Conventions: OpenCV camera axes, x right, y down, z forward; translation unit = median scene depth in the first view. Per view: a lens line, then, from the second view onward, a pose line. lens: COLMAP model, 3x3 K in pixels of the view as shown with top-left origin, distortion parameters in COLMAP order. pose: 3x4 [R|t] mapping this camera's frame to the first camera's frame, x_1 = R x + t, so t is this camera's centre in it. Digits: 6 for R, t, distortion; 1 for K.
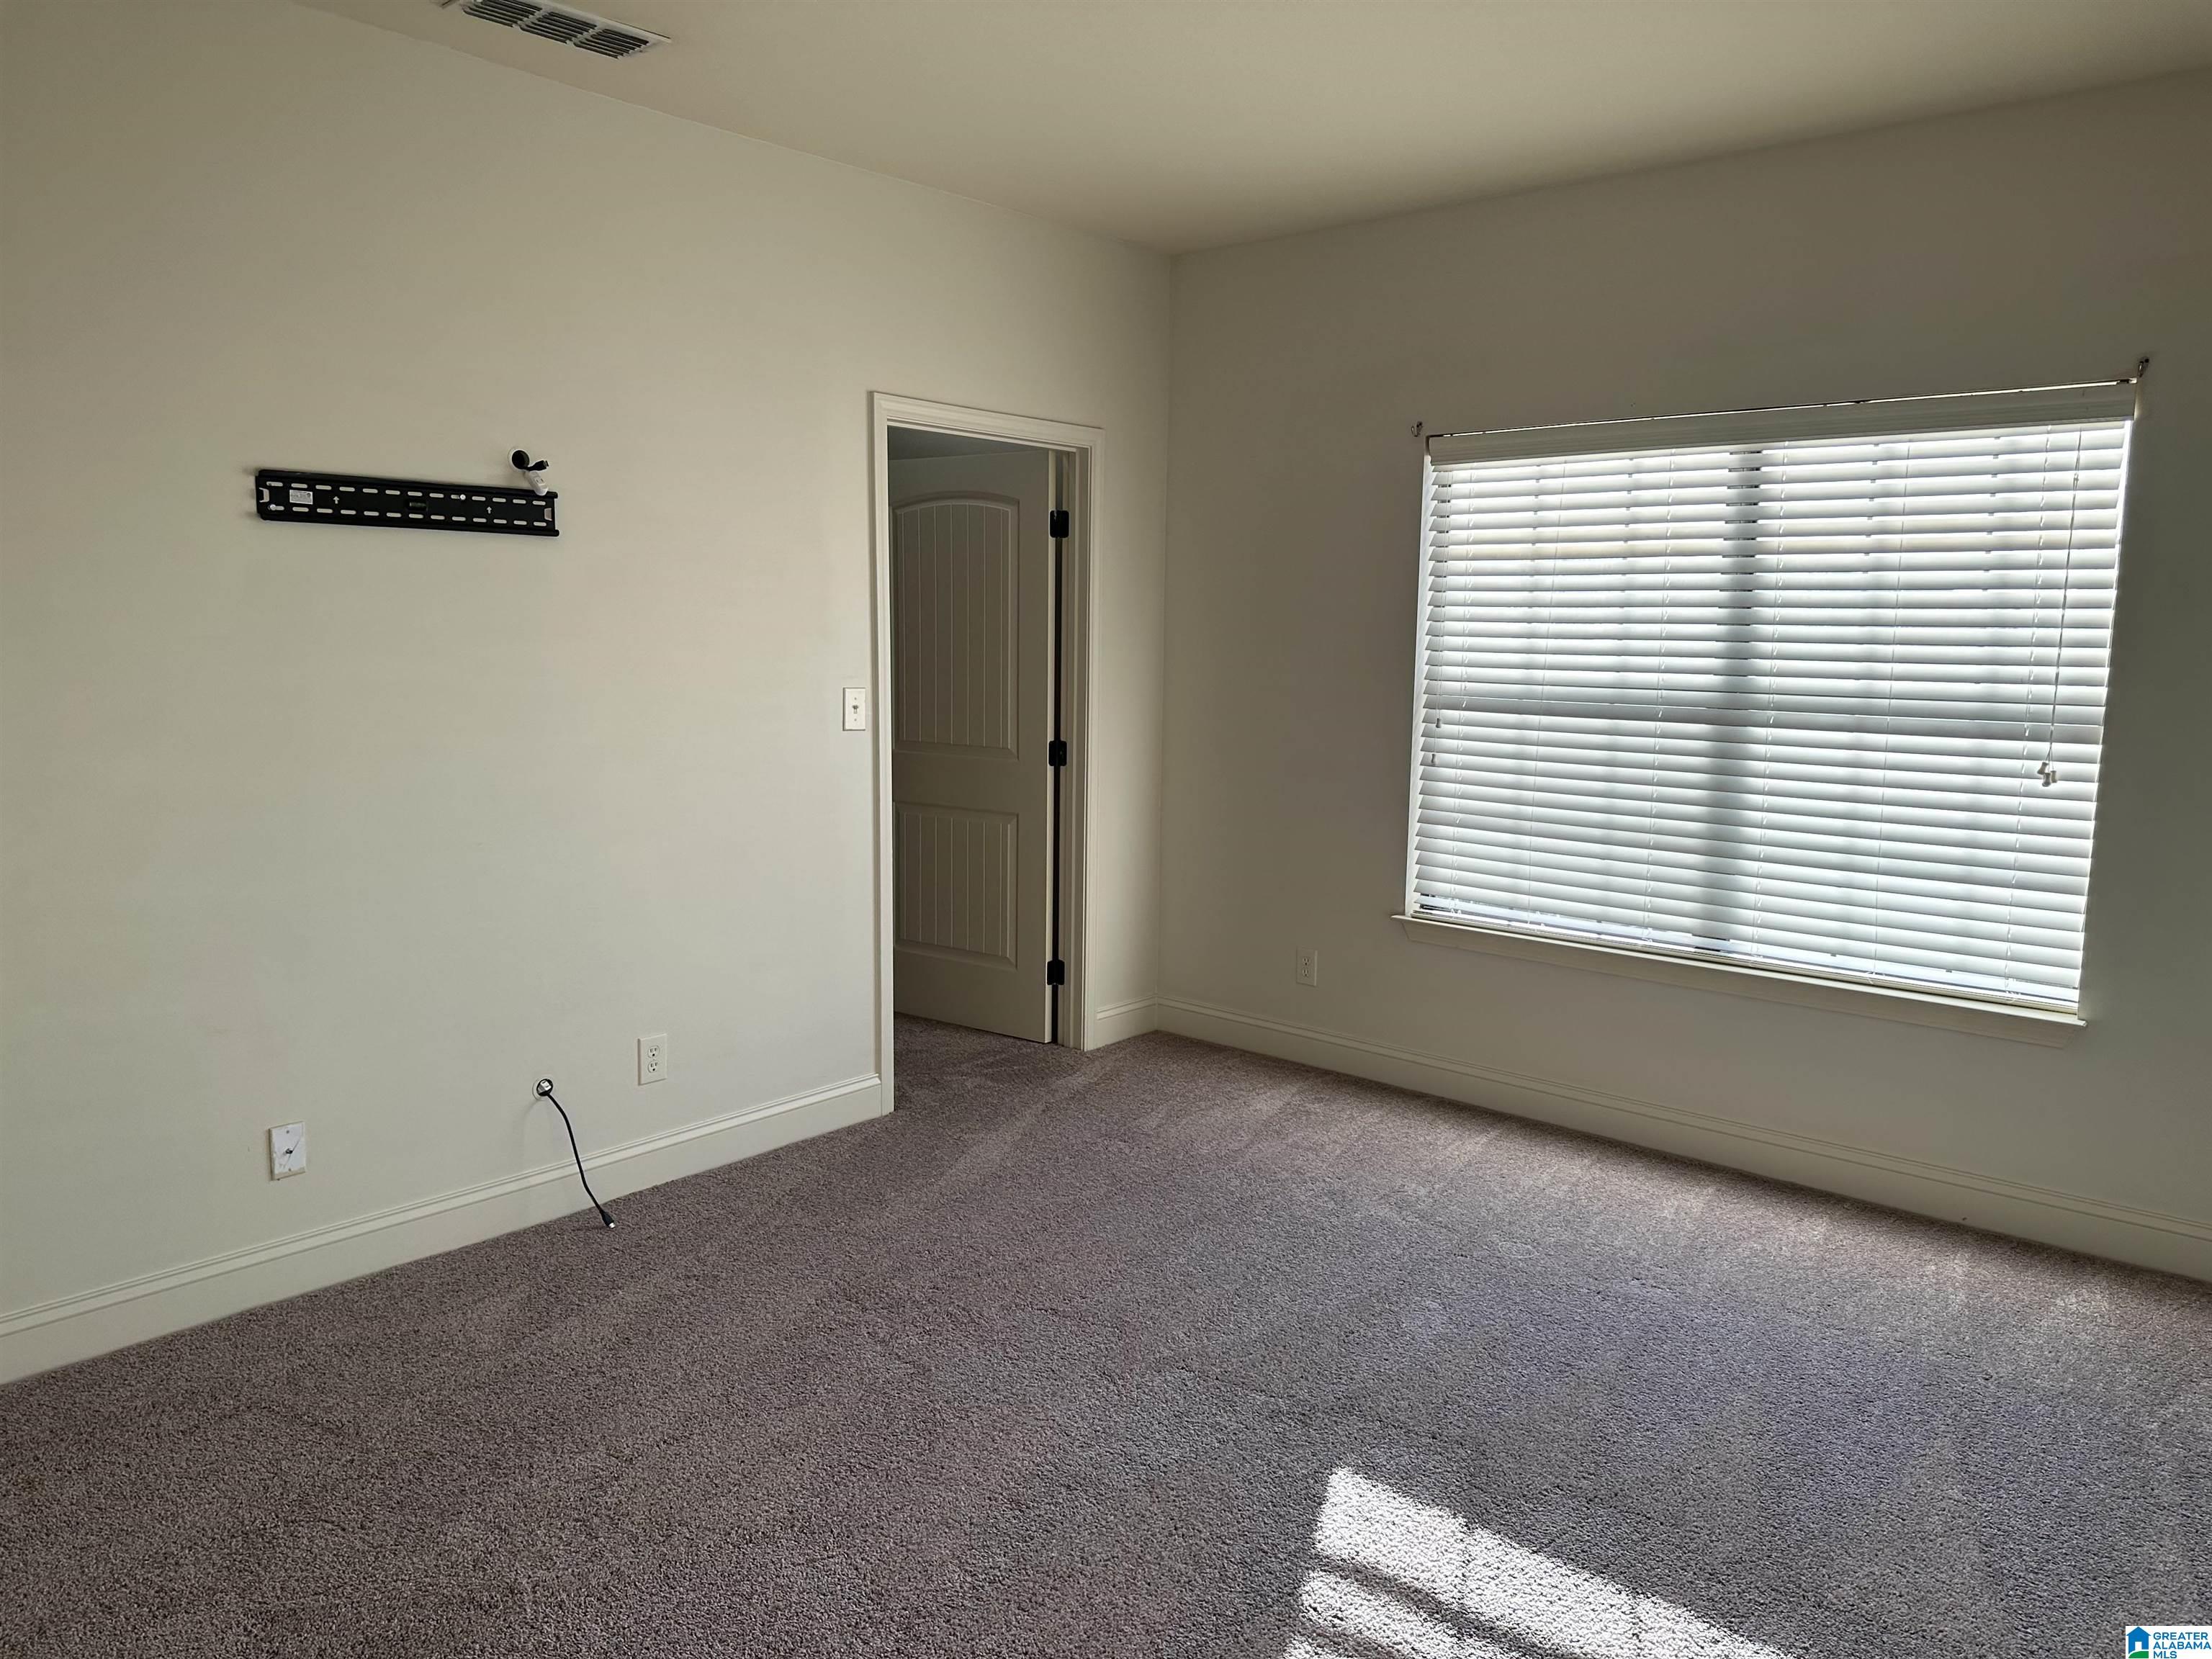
lens RADIAL K [[1530.8, 0, 1106.0], [0, 1530.8, 829.5], [0, 0, 1]] dist [0.146606, -0.228174]
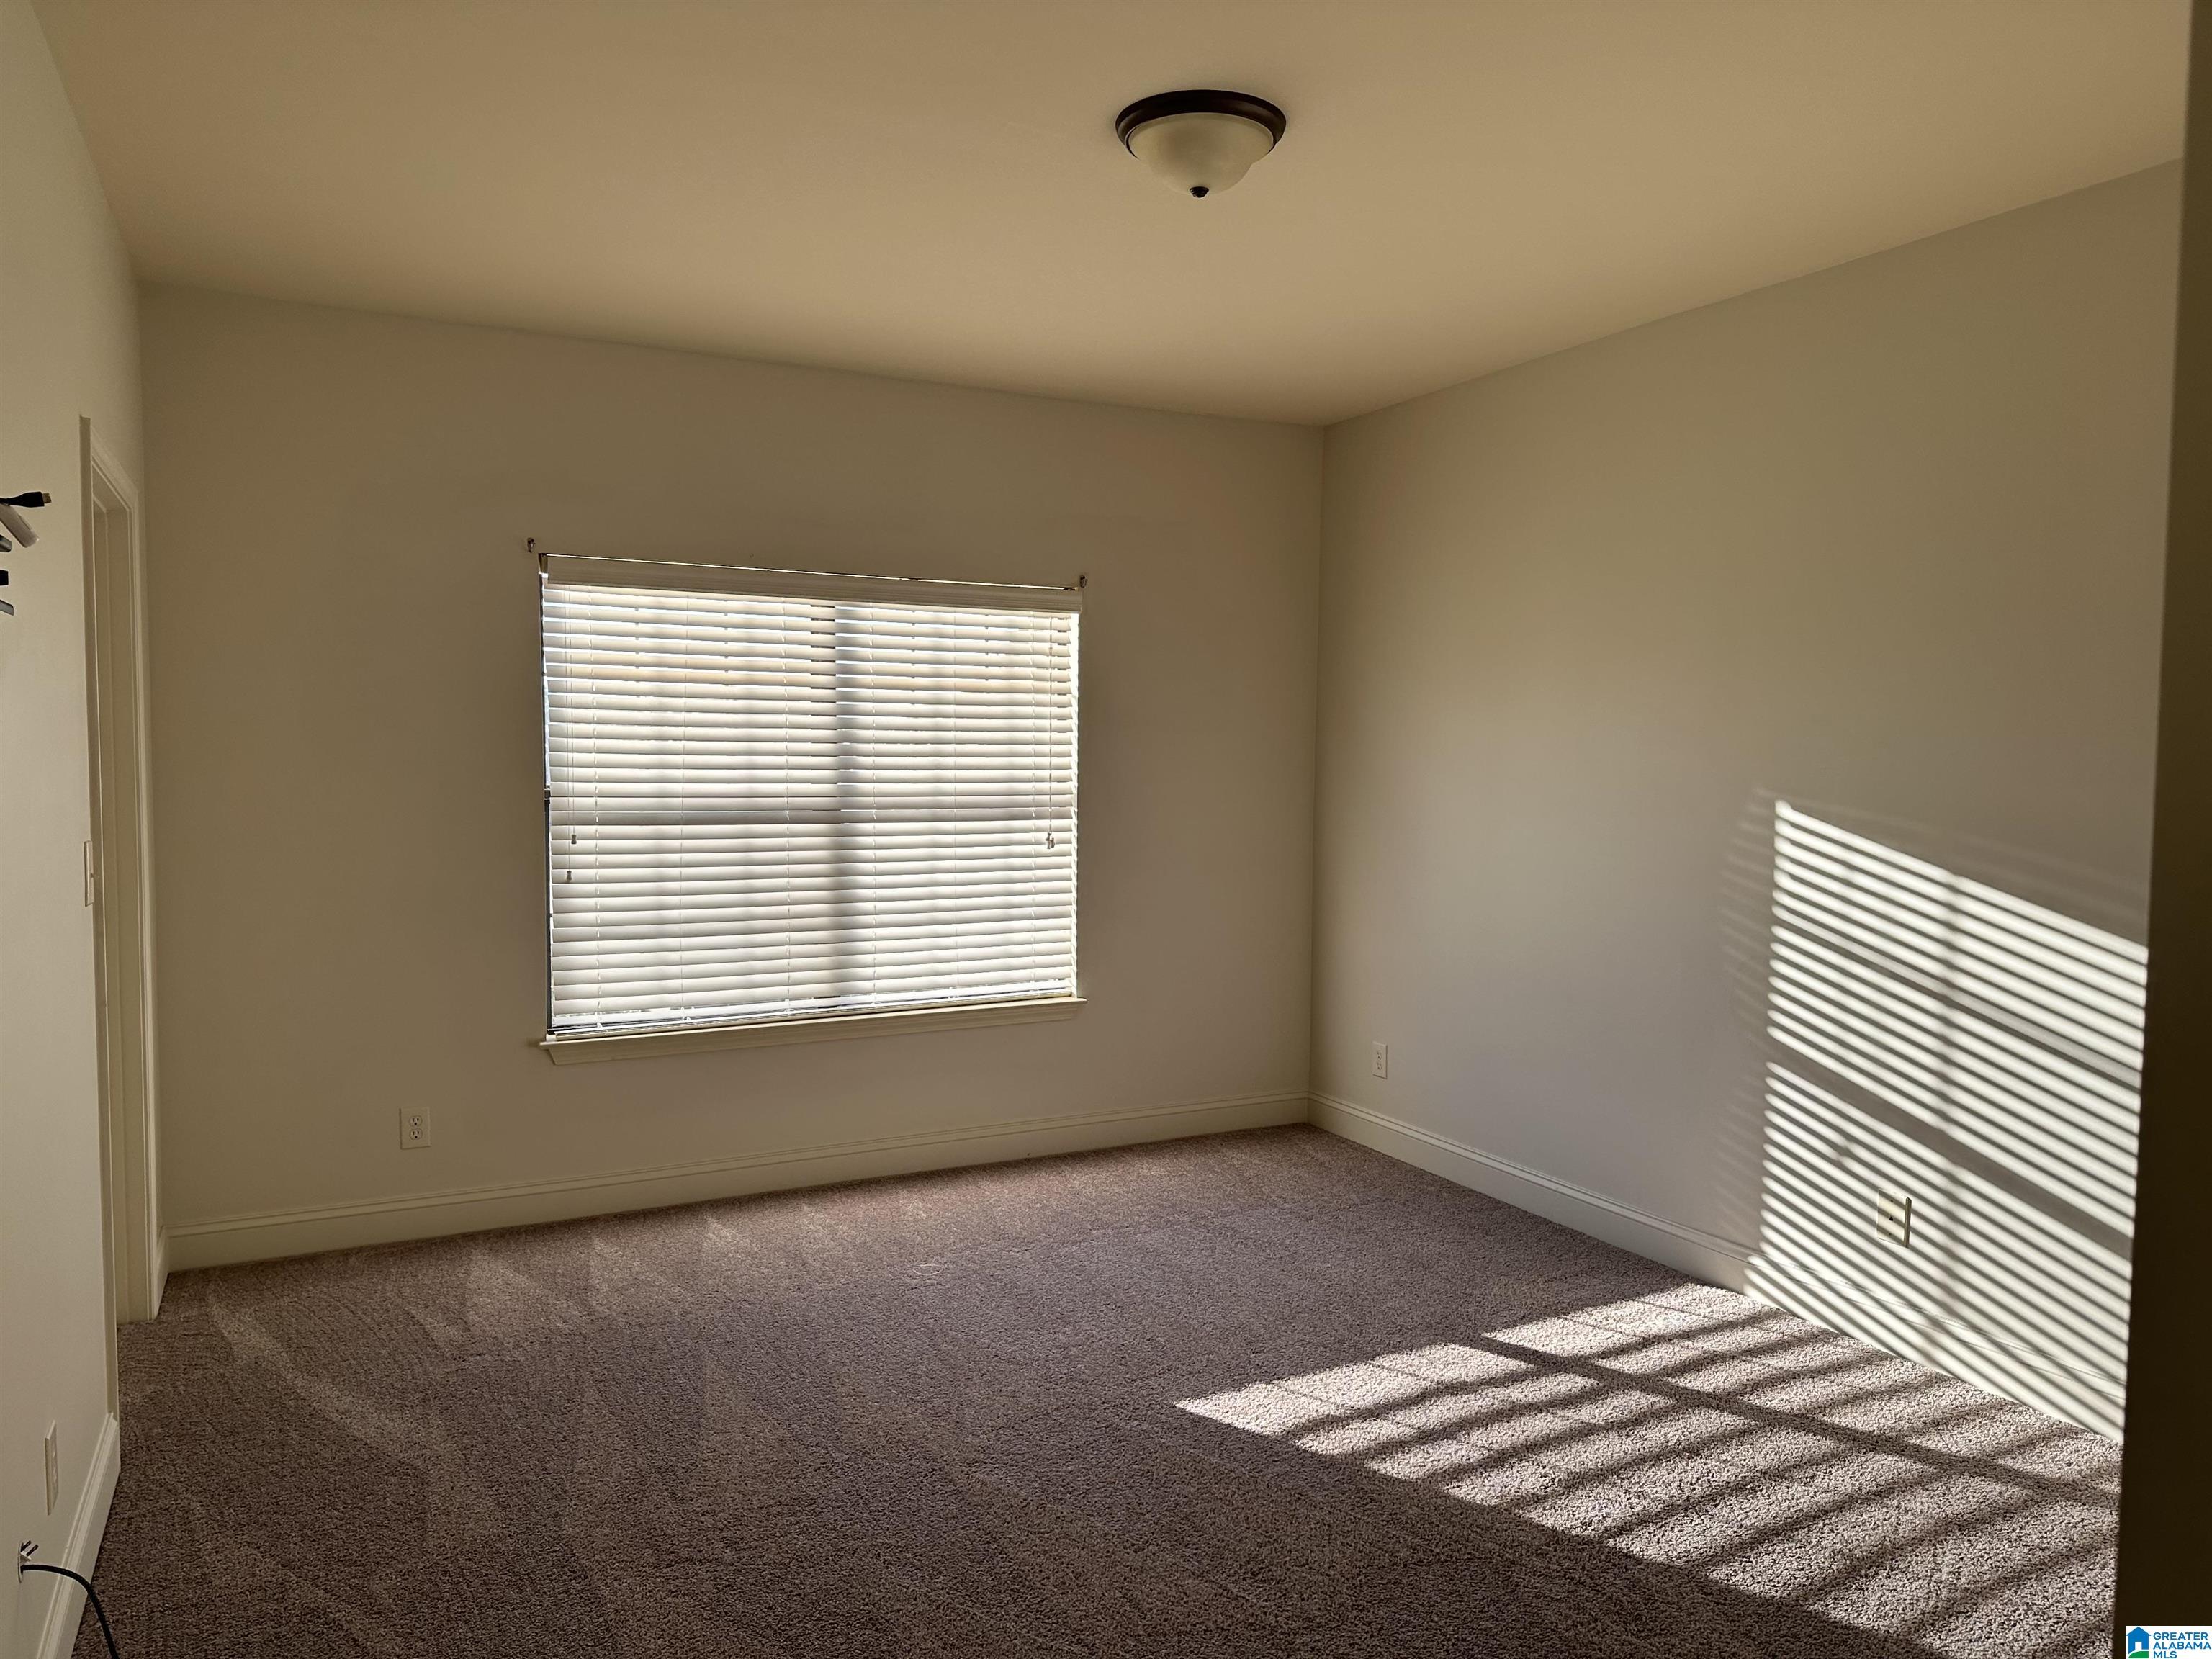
lens RADIAL K [[1530.8, 0, 1106.0], [0, 1530.8, 829.5], [0, 0, 1]] dist [0.146606, -0.228174]
pose [[0.363290, -0.054509, 0.930080, -0.686645], [0.126304, 0.991953, 0.008800, -0.047346], [-0.923075, 0.114276, 0.367251, 0.365564]]
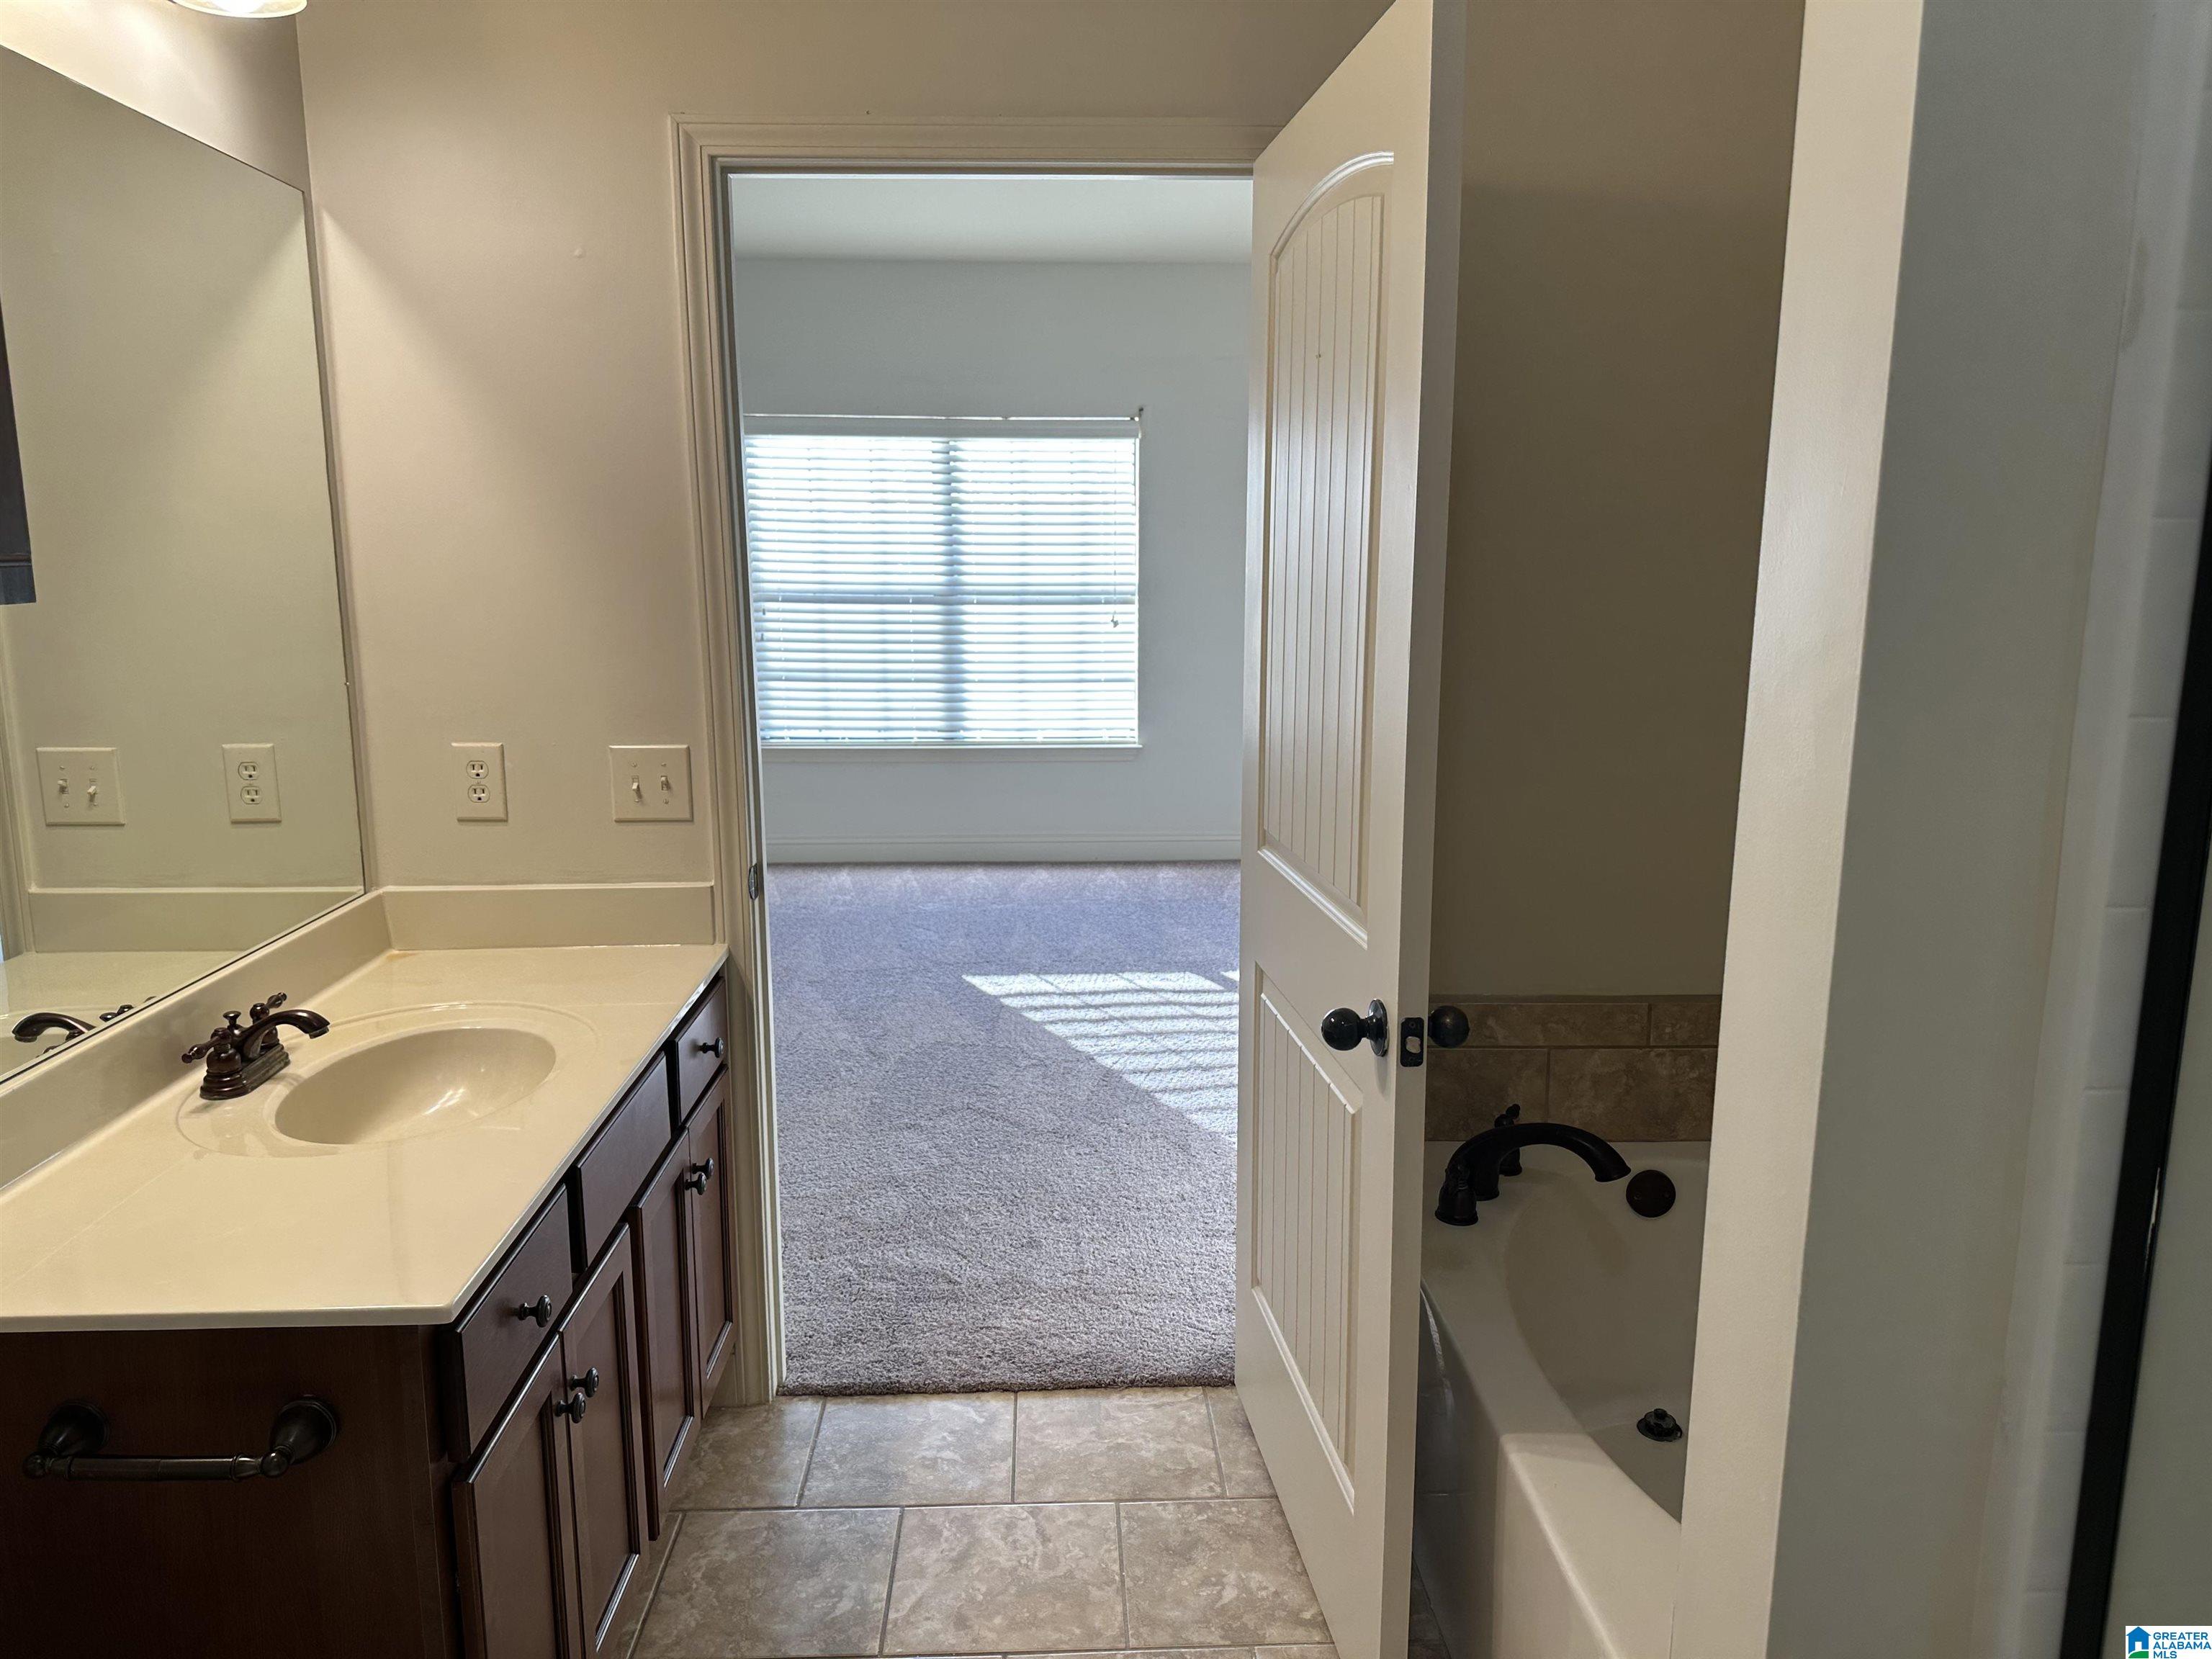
lens RADIAL K [[1530.8, 0, 1106.0], [0, 1530.8, 829.5], [0, 0, 1]] dist [0.146606, -0.228174]
pose [[0.717004, -0.130055, 0.684830, -0.689463], [0.100426, 0.991464, 0.083144, 0.056119], [-0.689798, 0.009160, 0.723944, -0.349944]]
